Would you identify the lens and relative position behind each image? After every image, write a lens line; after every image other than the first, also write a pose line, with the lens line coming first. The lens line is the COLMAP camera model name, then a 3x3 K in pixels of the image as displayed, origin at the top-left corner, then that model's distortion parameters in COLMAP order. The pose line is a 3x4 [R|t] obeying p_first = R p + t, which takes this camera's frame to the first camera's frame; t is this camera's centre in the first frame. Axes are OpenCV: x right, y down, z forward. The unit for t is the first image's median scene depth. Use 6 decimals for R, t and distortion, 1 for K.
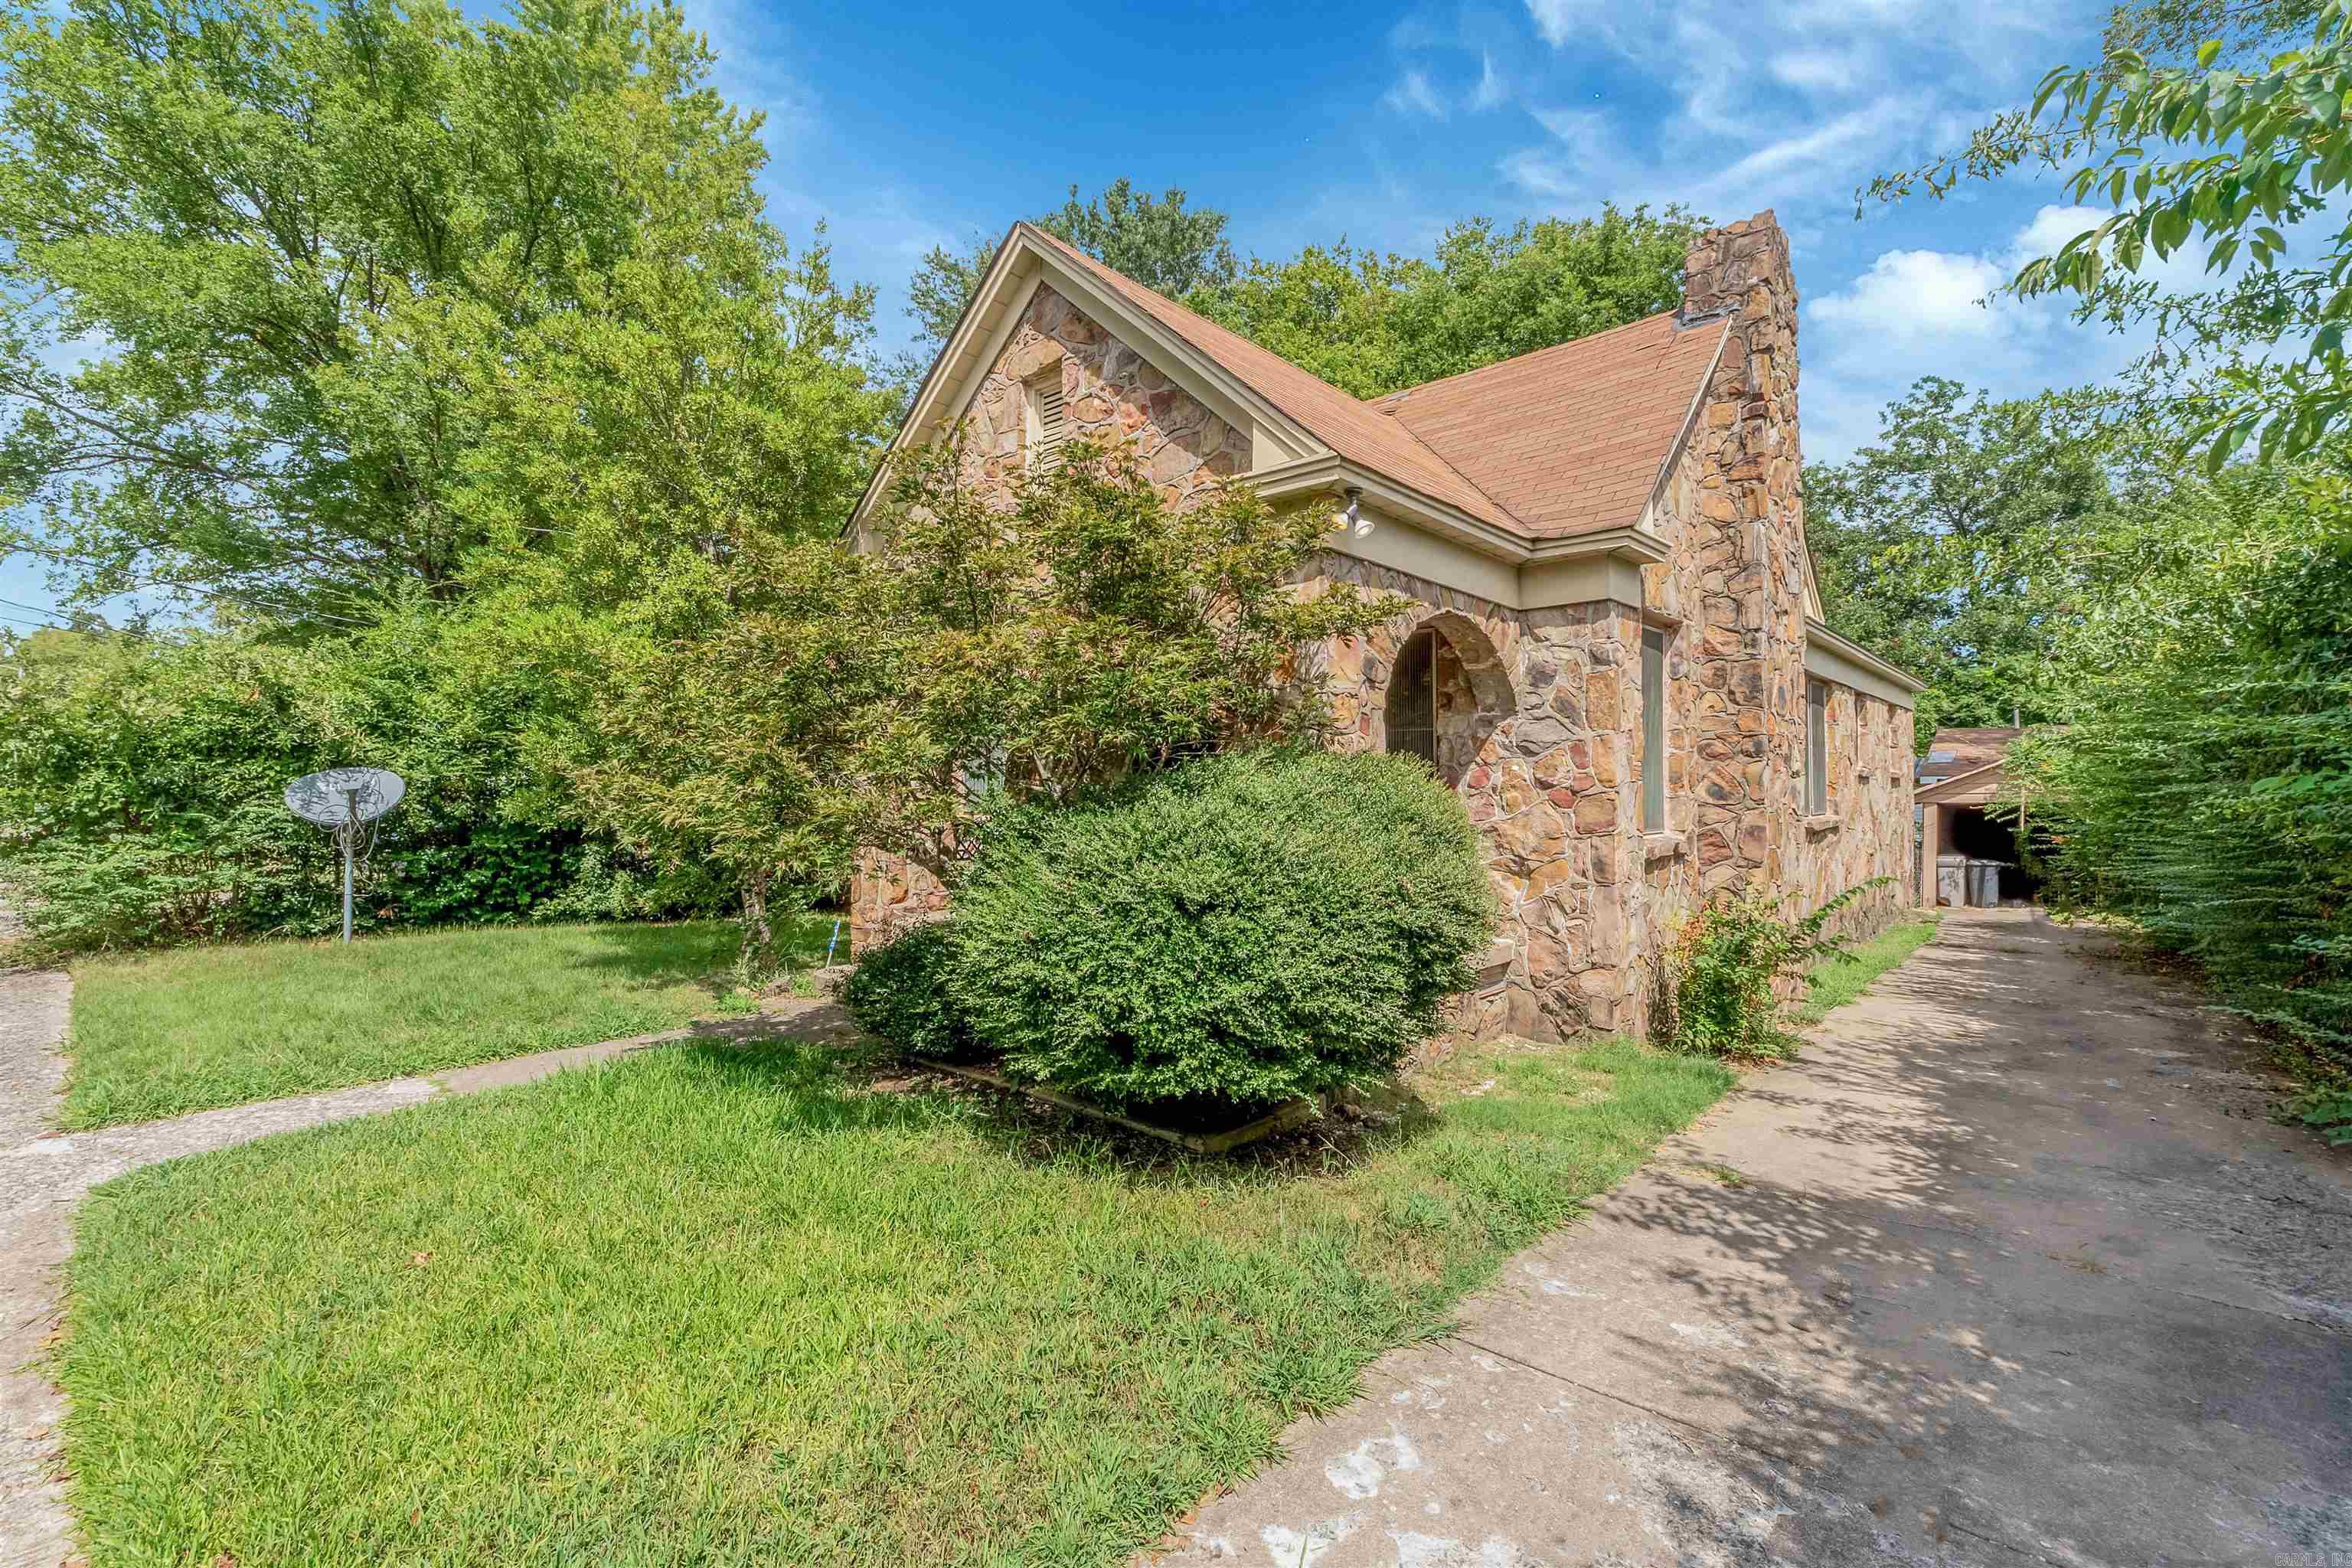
lens RADIAL K [[1060.5, 0, 1178.8], [0, 1060.5, 777.2], [0, 0, 1]] dist [-0.003090, -0.000191]
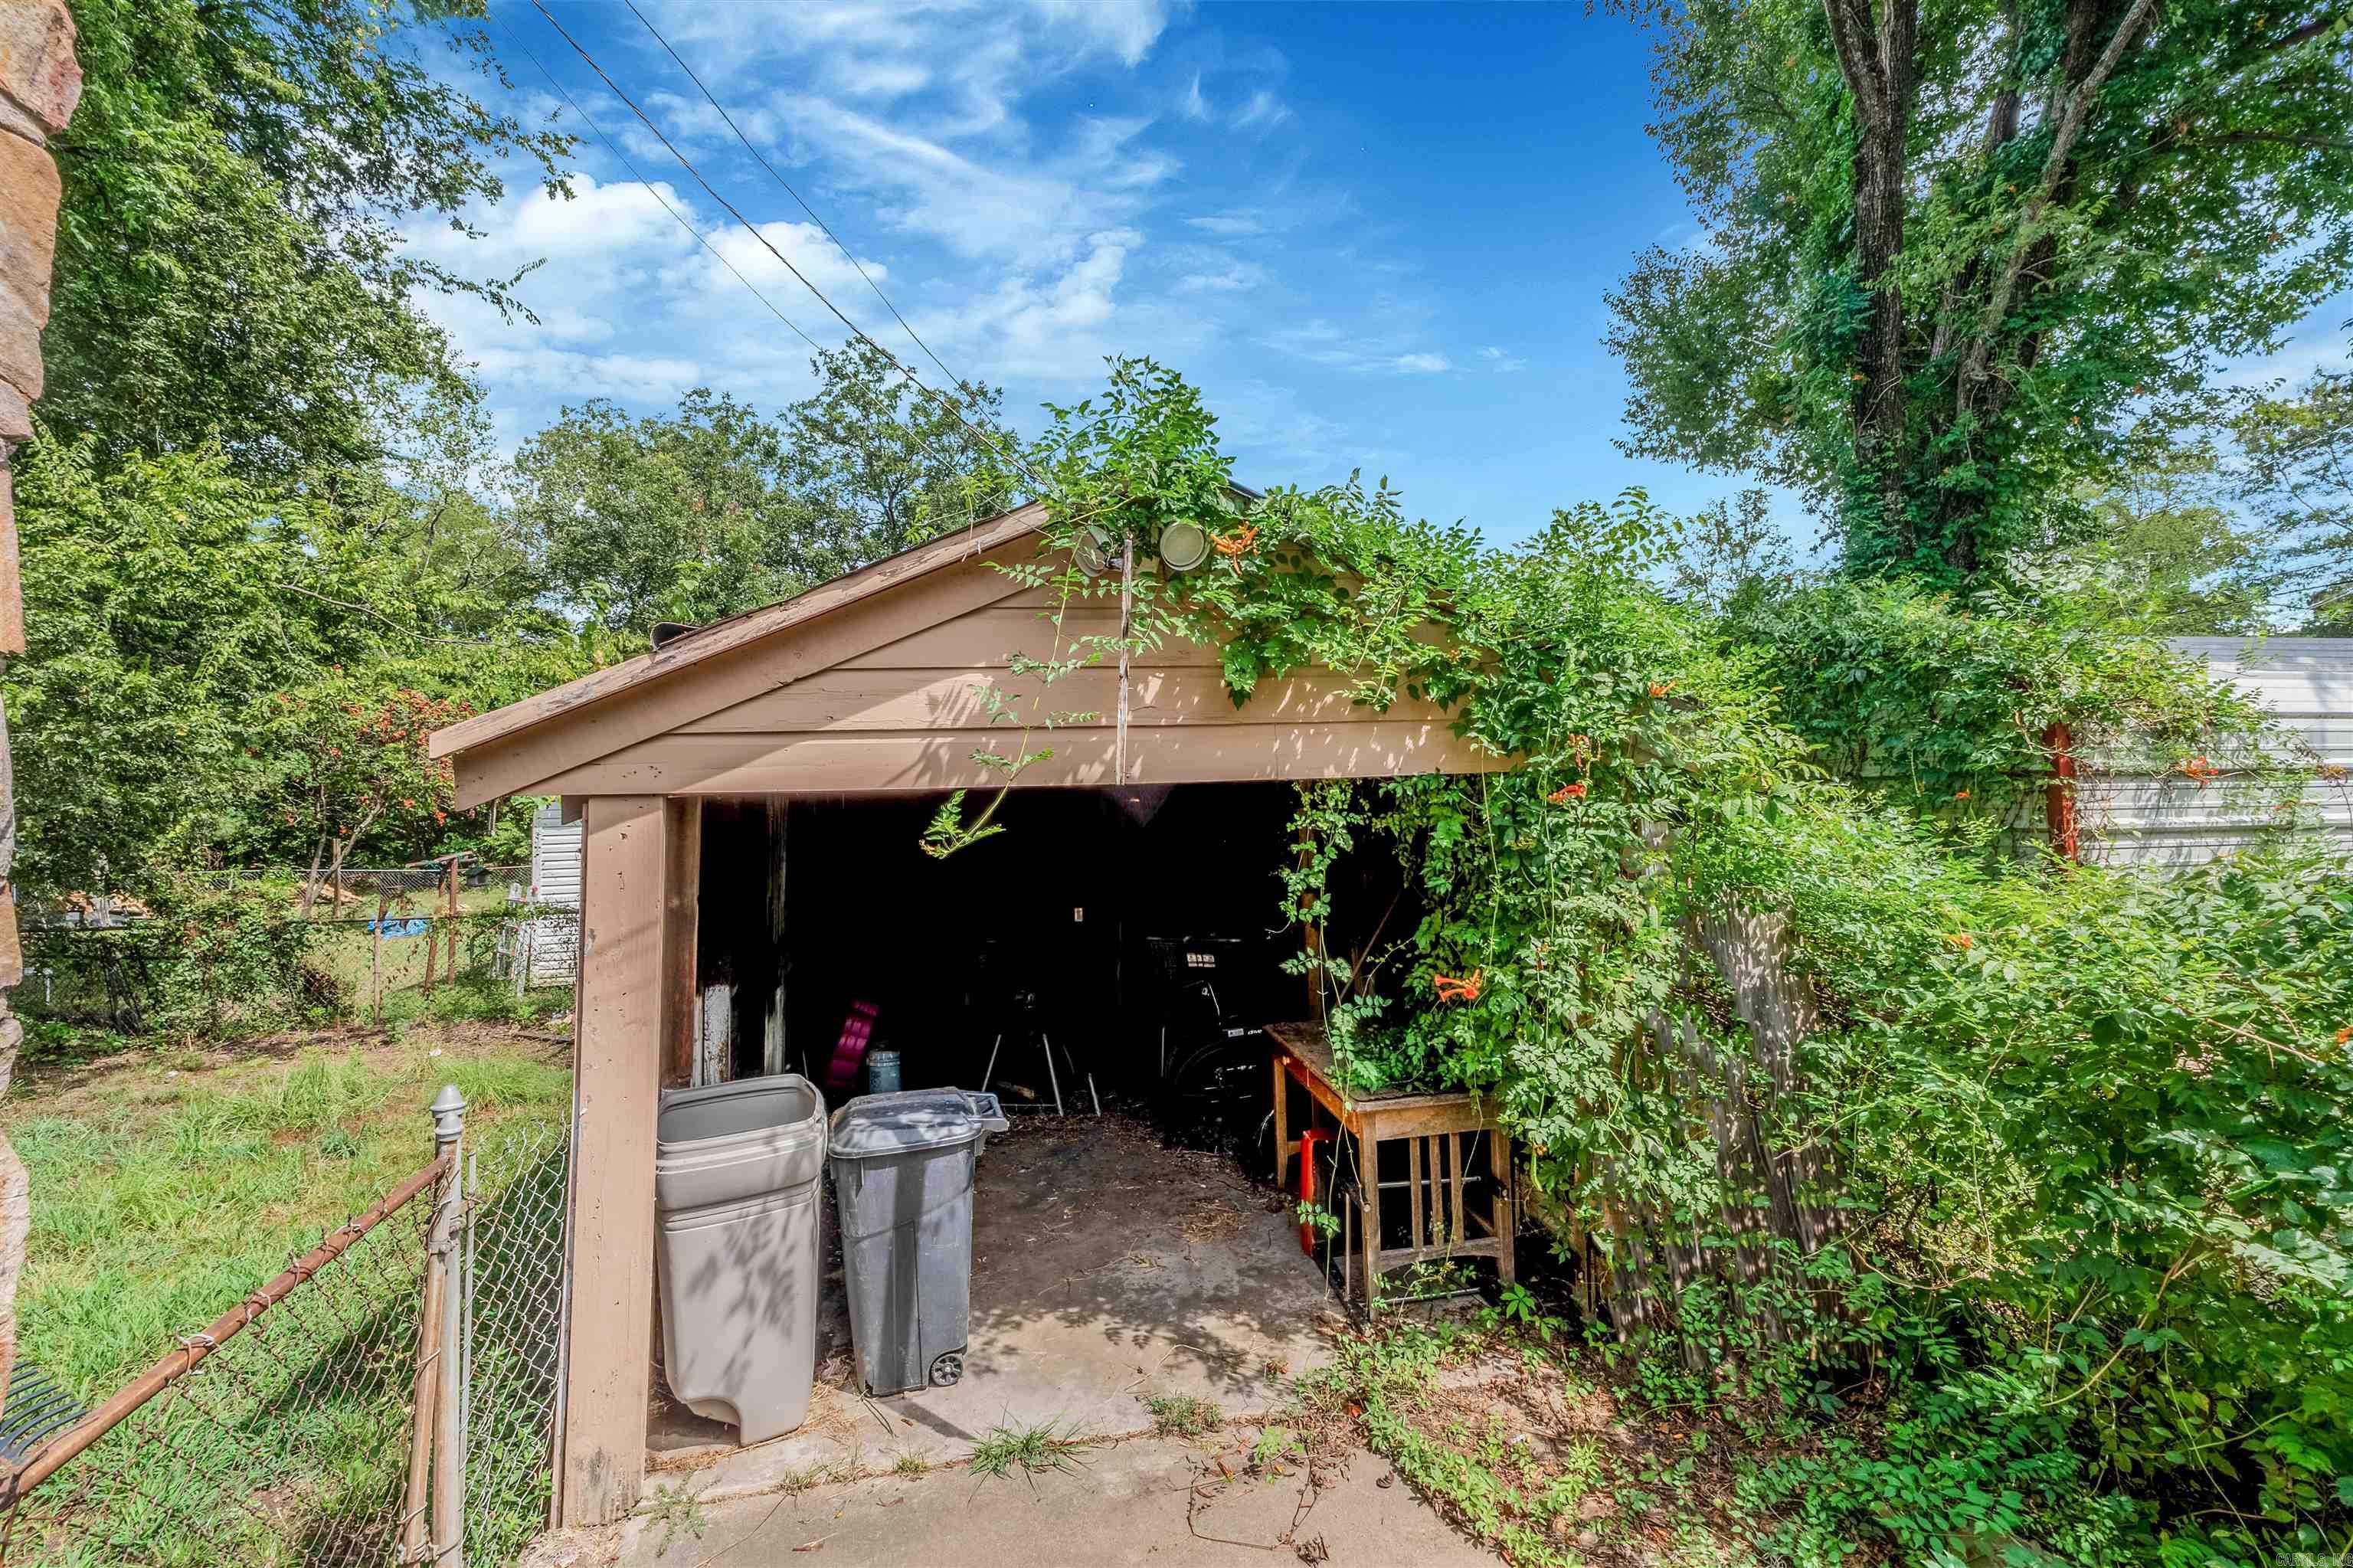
lens RADIAL K [[1061.0, 0, 1178.7], [0, 1061.0, 786.7], [0, 0, 1]] dist [-0.003090, -0.000191]
pose [[0.617823, 0.023683, 0.785960, 0.366358], [-0.014799, 0.999720, -0.018491, 0.014786], [-0.786178, -0.000207, 0.618000, 0.484325]]
